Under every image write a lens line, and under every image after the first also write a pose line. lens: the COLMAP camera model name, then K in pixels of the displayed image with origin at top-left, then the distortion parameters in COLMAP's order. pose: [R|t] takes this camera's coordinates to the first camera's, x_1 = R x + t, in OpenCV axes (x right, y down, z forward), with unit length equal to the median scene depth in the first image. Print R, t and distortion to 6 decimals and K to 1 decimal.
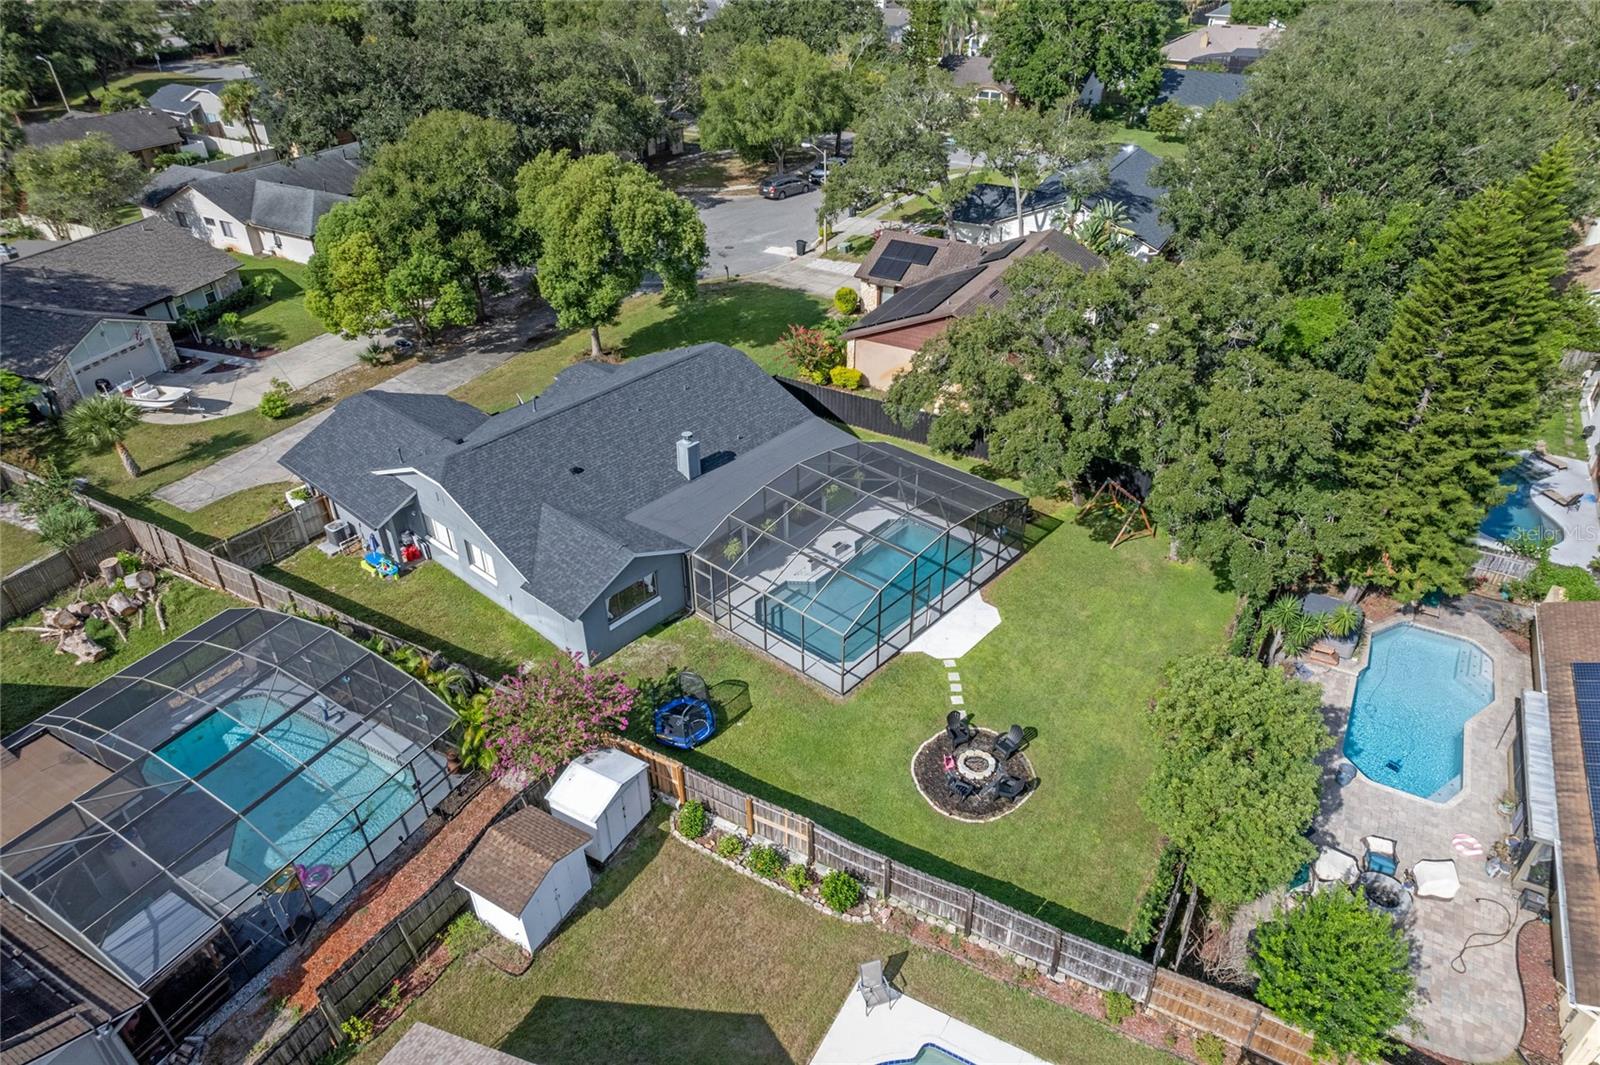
lens RADIAL K [[1024.5, 0, 820.3], [0, 1024.5, 545.7], [0, 0, 1]] dist [-0.084709, 0.071132]
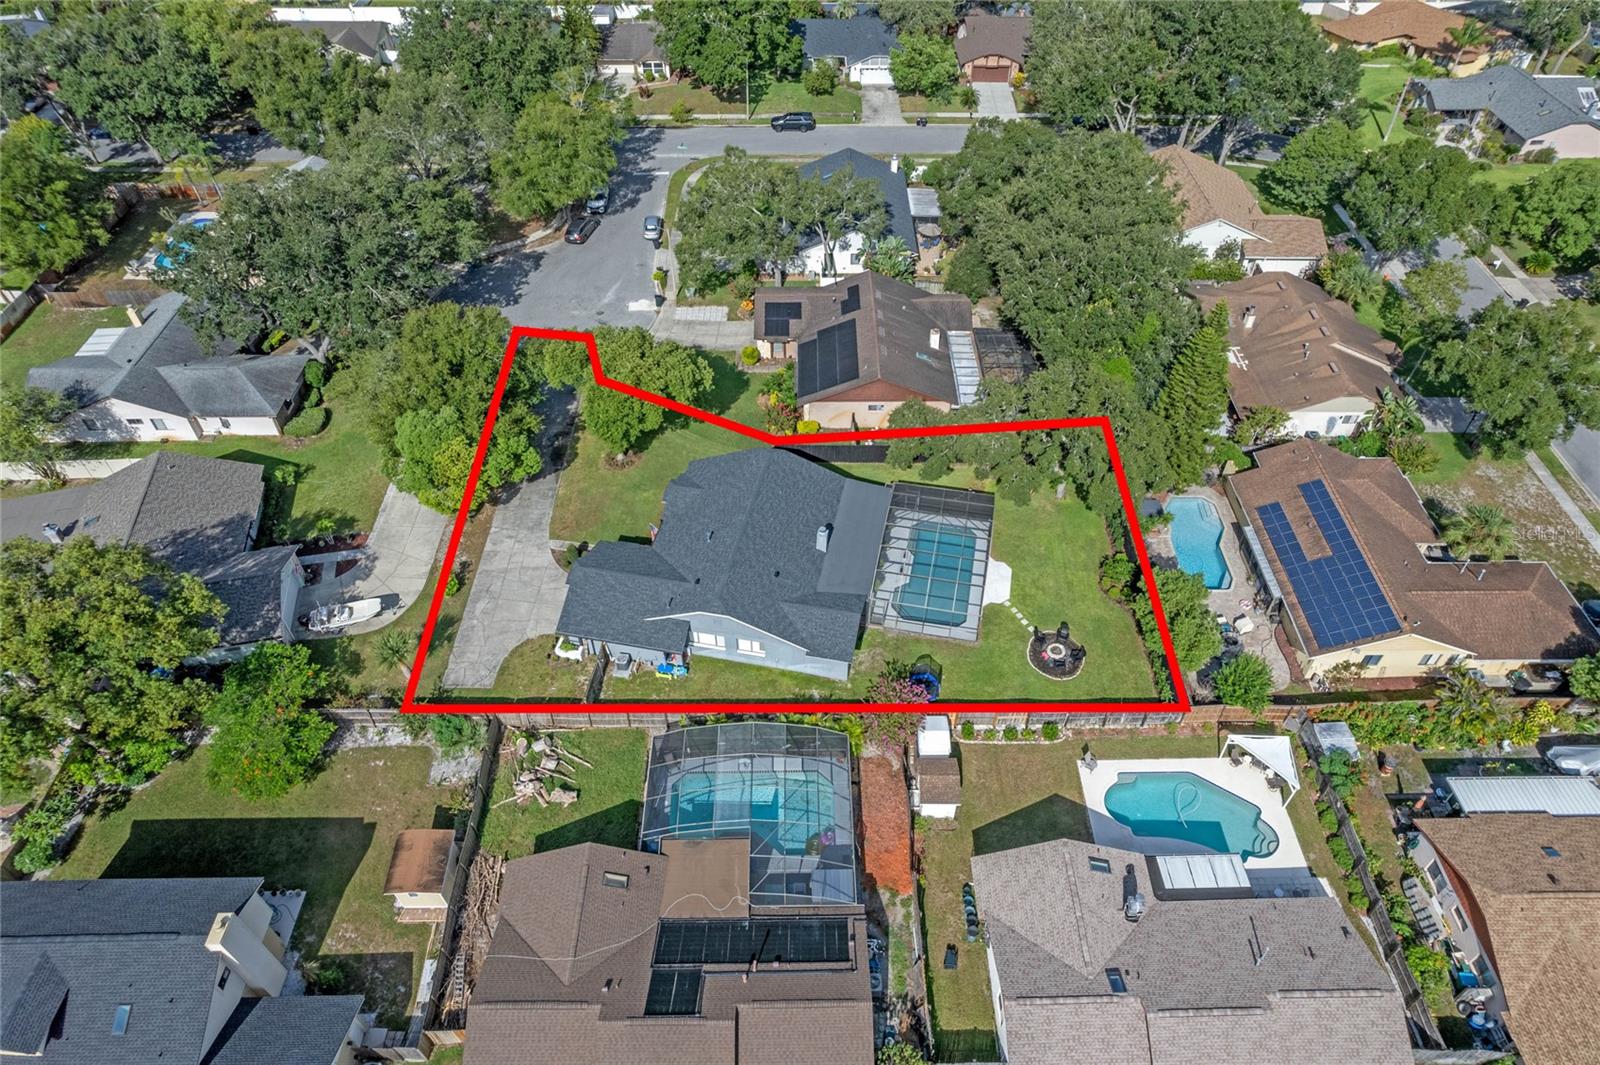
lens RADIAL K [[1024.5, 0, 820.3], [0, 1024.5, 545.7], [0, 0, 1]] dist [-0.084709, 0.071132]
pose [[0.870554, -0.347262, 0.348633, -0.782644], [0.269387, 0.929231, 0.252904, -0.546449], [-0.411785, -0.126249, 0.902494, -0.552815]]
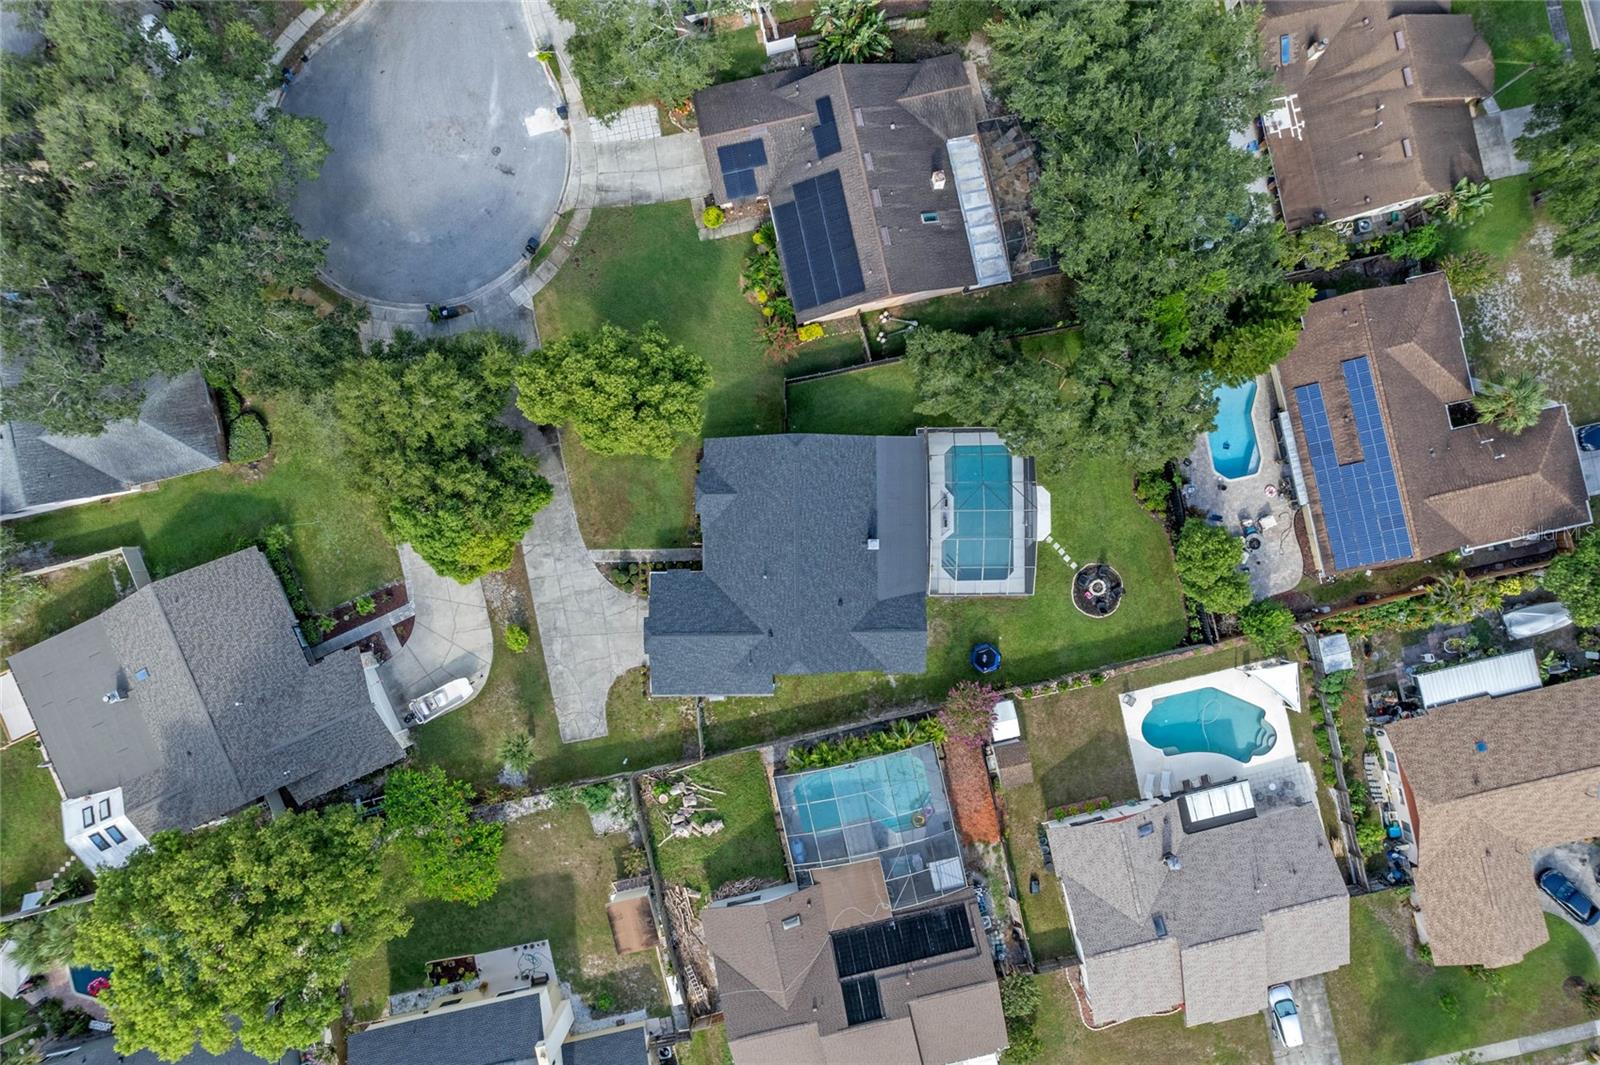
lens RADIAL K [[1024.5, 0, 820.3], [0, 1024.5, 545.7], [0, 0, 1]] dist [-0.084709, 0.071132]
pose [[0.752541, -0.658428, 0.012393, -0.236463], [0.358375, 0.425244, 0.831105, -1.648645], [-0.552493, -0.620999, 0.555978, 0.123567]]
